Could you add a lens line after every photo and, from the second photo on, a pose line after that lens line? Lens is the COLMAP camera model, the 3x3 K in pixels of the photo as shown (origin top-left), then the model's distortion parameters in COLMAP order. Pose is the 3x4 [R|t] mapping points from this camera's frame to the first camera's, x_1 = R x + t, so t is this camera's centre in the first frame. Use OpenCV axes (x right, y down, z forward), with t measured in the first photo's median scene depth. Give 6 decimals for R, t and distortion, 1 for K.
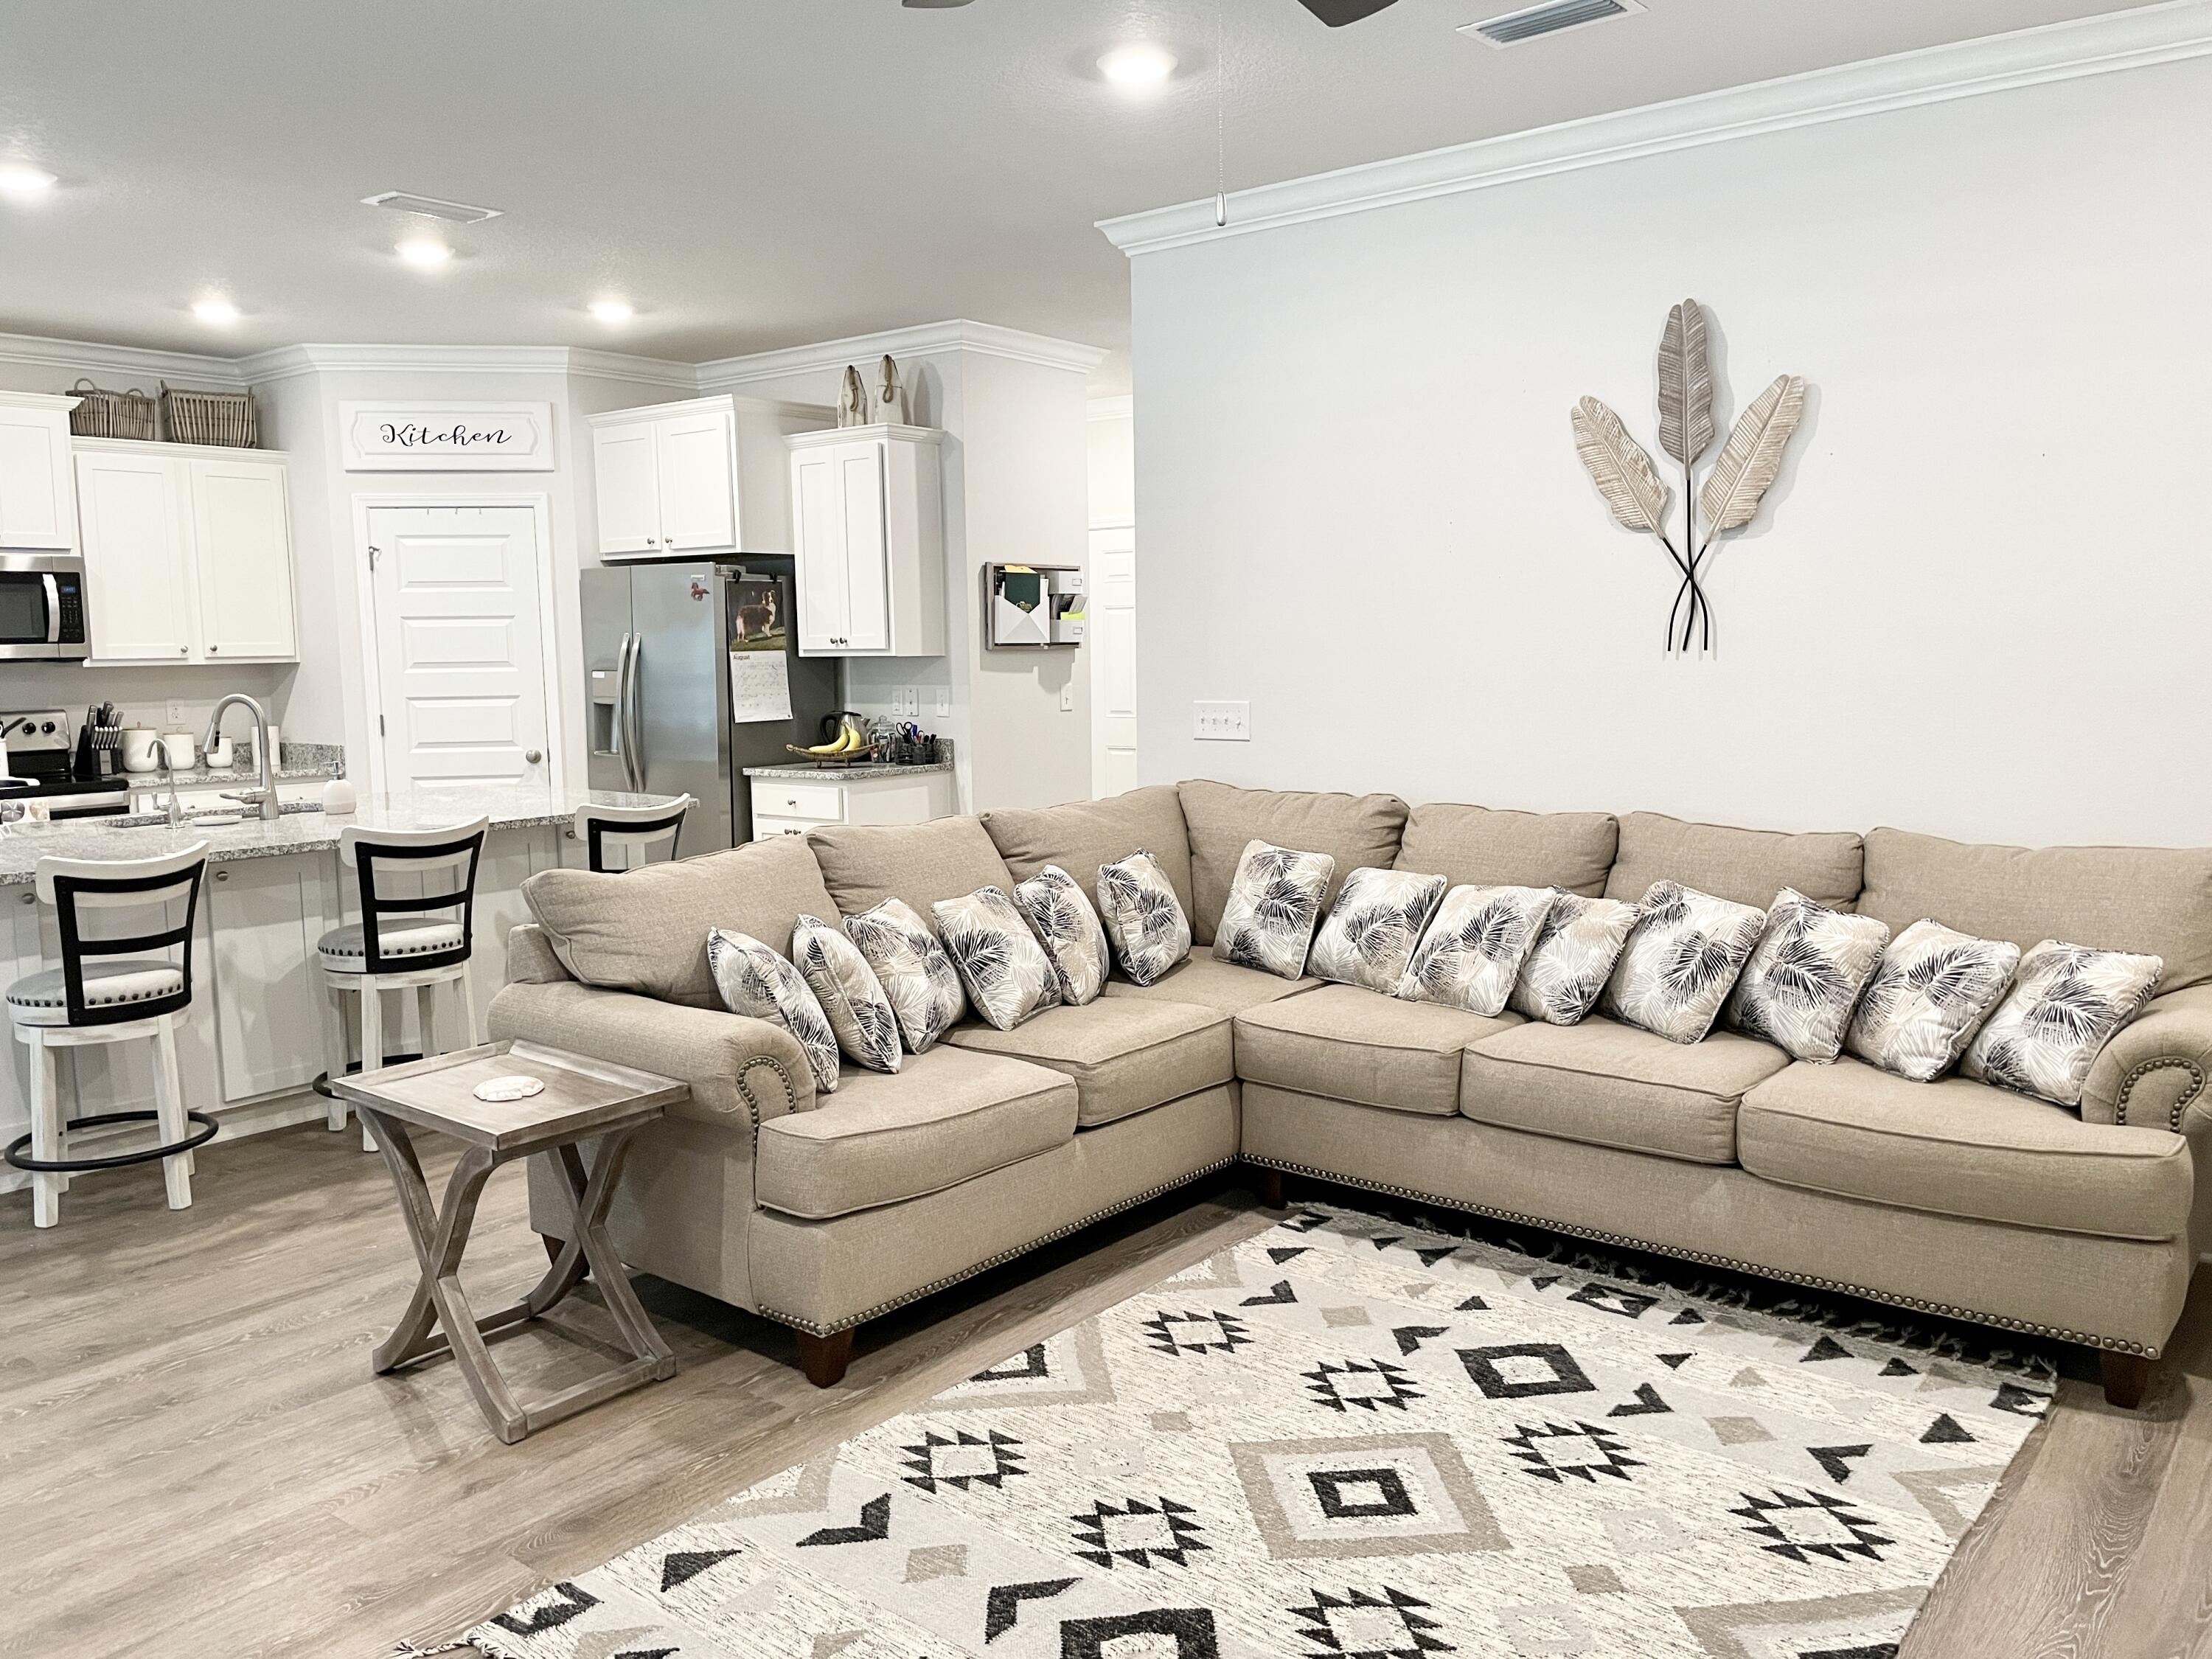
lens RADIAL K [[1682.3, 0, 1077.0], [0, 1682.3, 831.5], [0, 0, 1]] dist [0.064017, -0.081146]
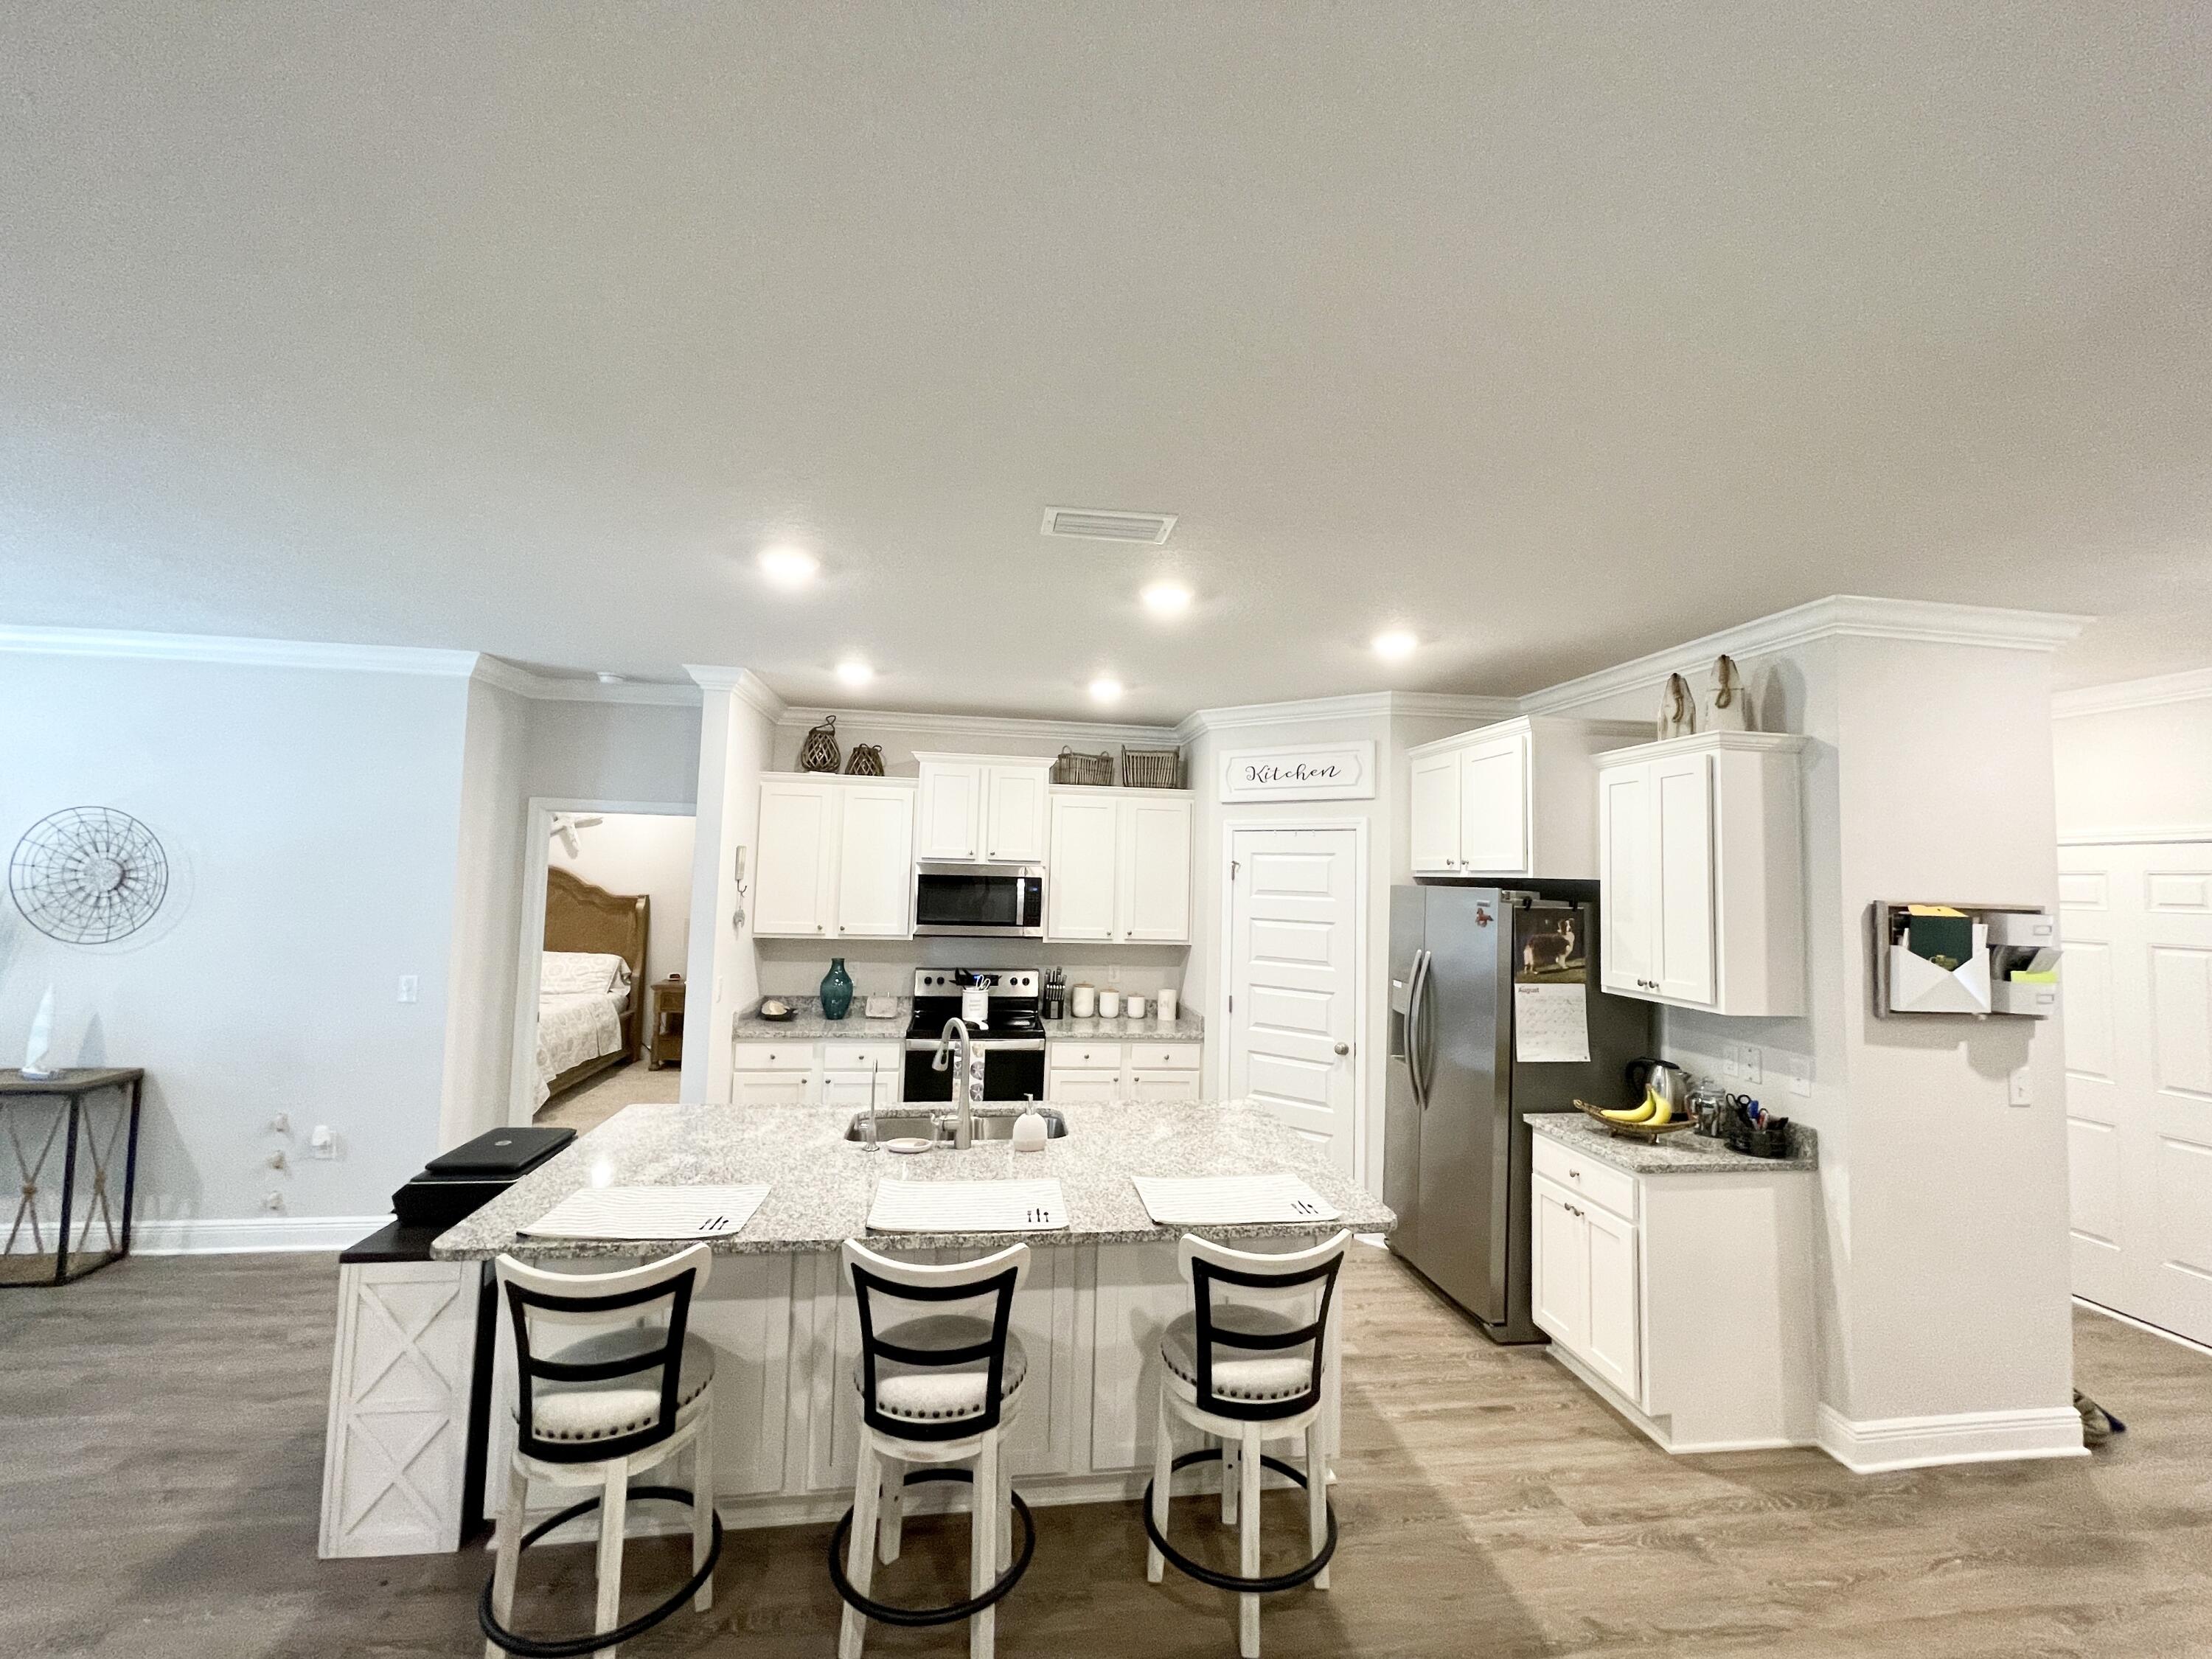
lens RADIAL K [[896.6, 0, 1101.9], [0, 896.6, 821.9], [0, 0, 1]] dist [-0.004992, 0.001792]
pose [[0.725148, -0.005967, -0.688567, -0.028973], [-0.118701, 0.983910, -0.133533, -0.099269], [0.678285, 0.178565, 0.712772, 0.468778]]
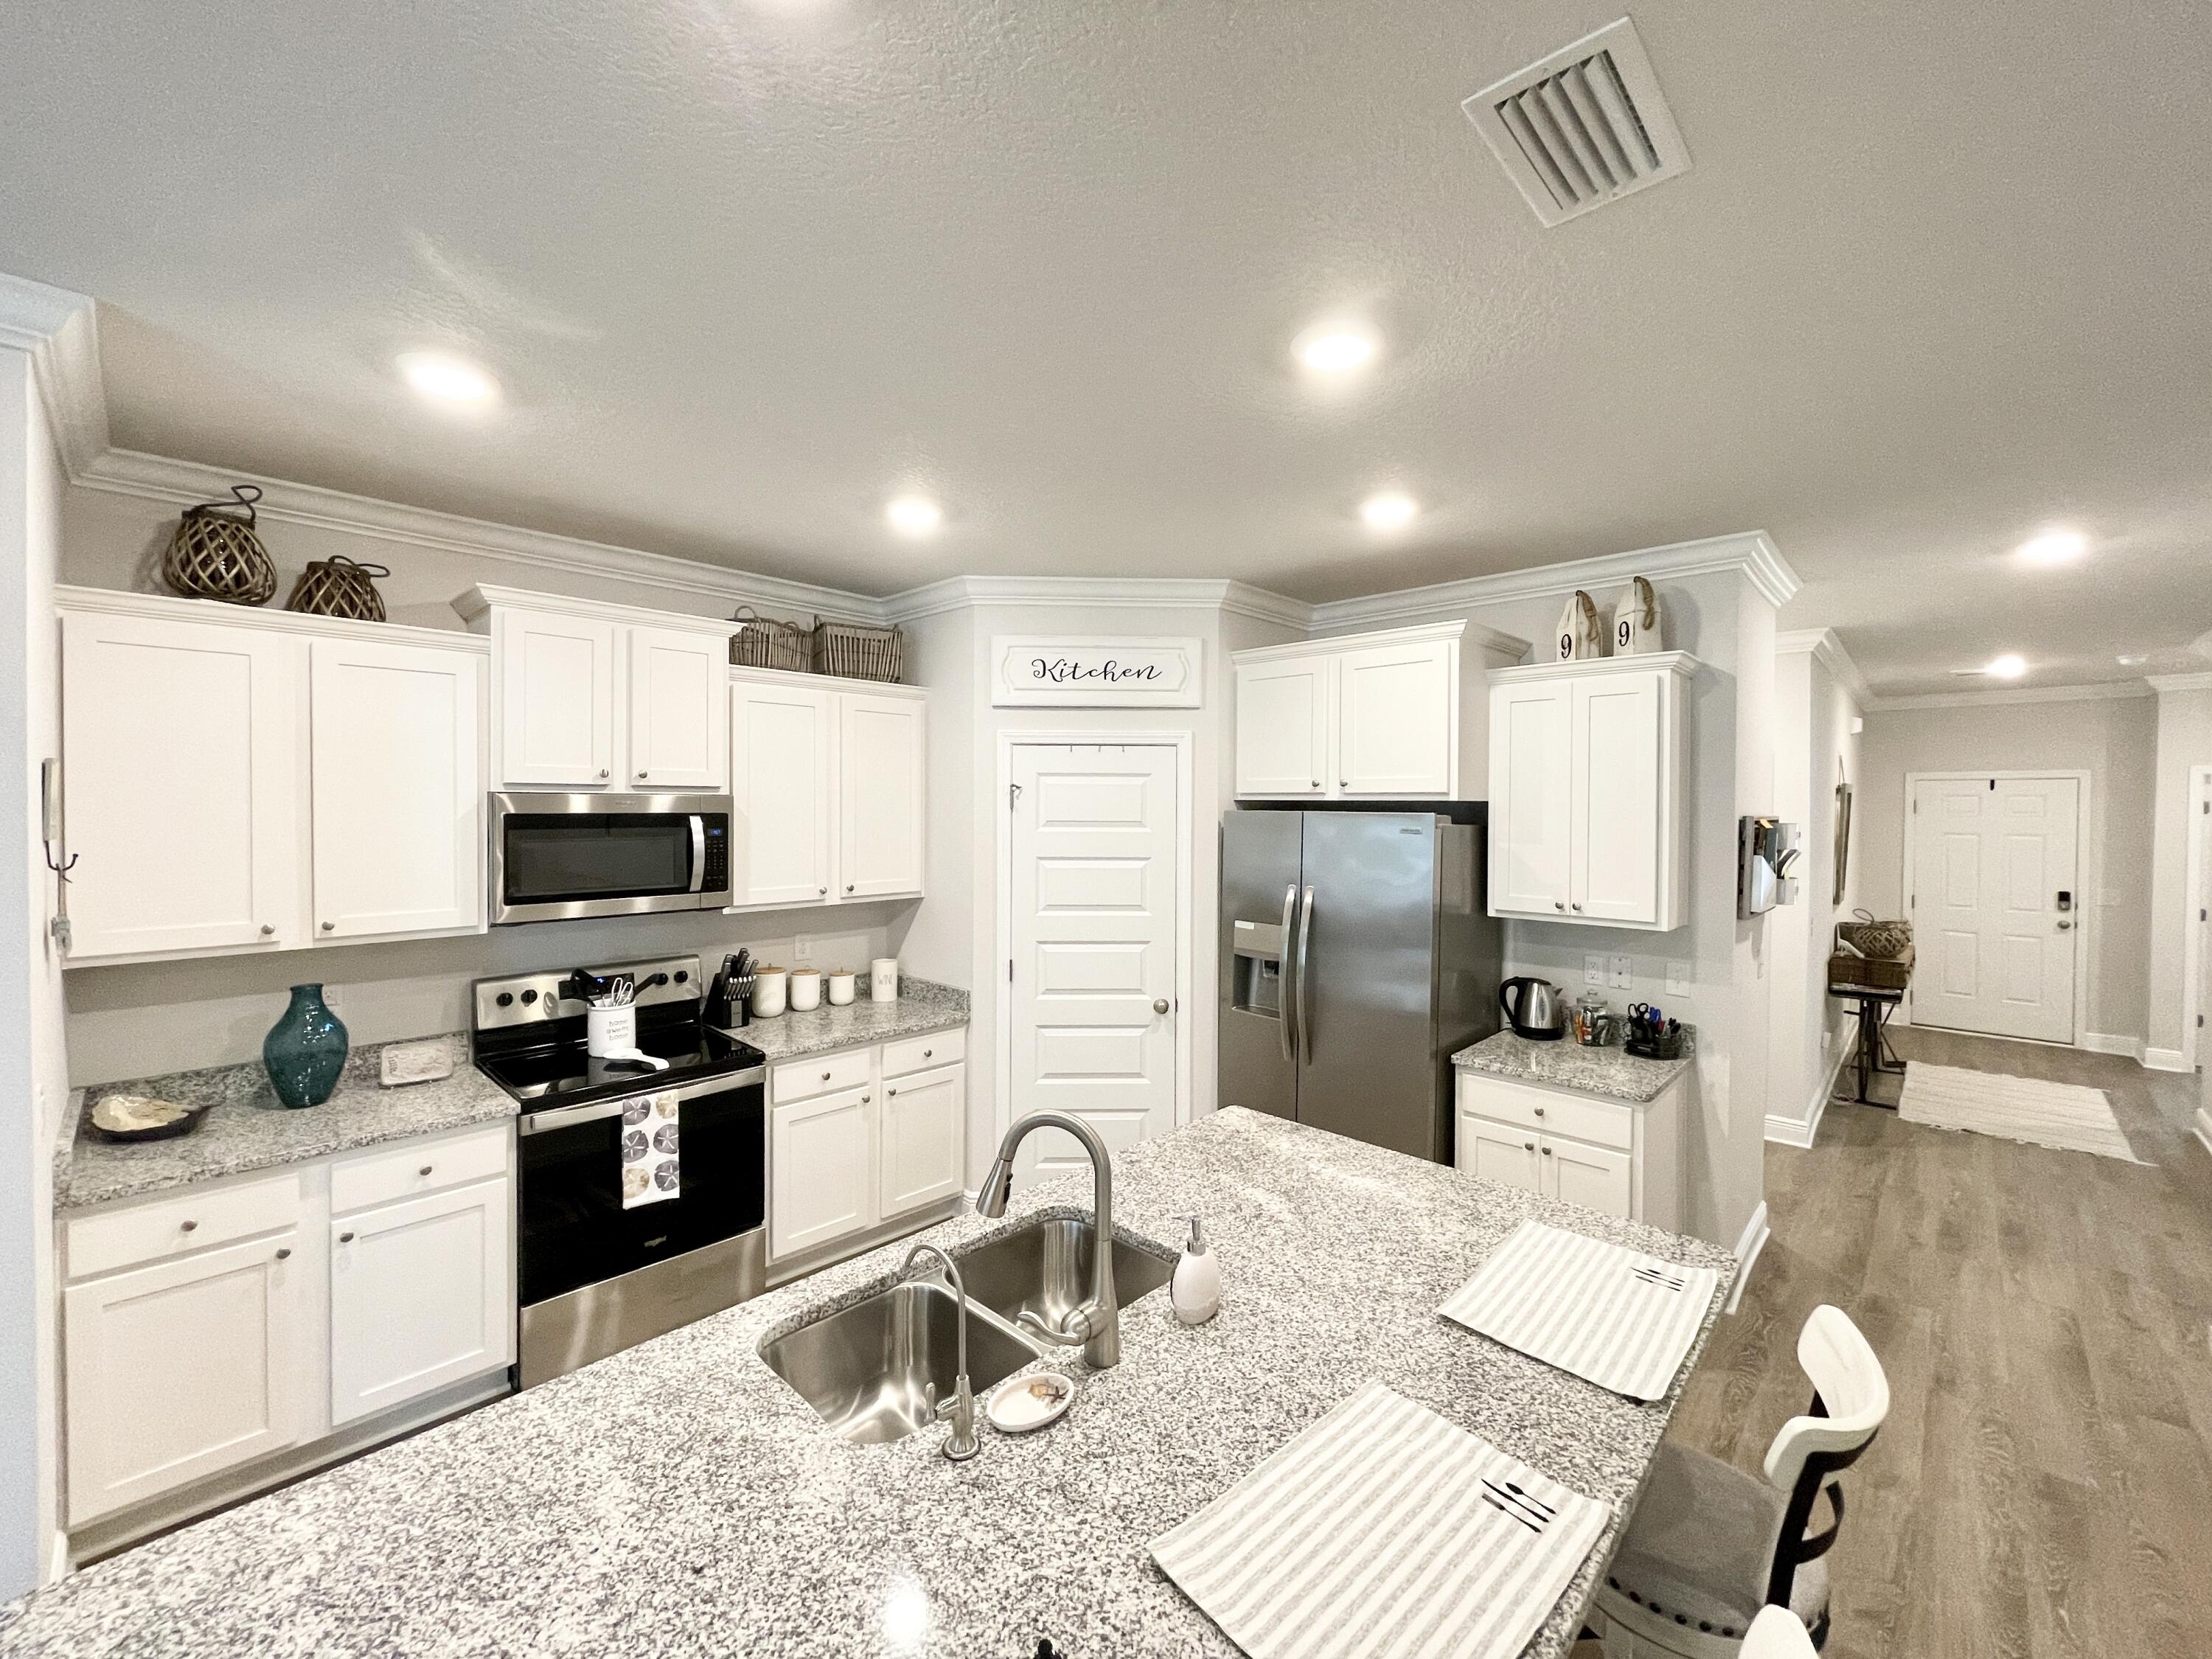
lens RADIAL K [[896.6, 0, 1100.9], [0, 896.6, 823.1], [0, 0, 1]] dist [-0.004992, 0.001792]
pose [[0.995626, 0.022604, -0.090655, -0.330631], [-0.031334, 0.994883, -0.096056, -0.102620], [0.088020, 0.098476, 0.991239, 0.523639]]
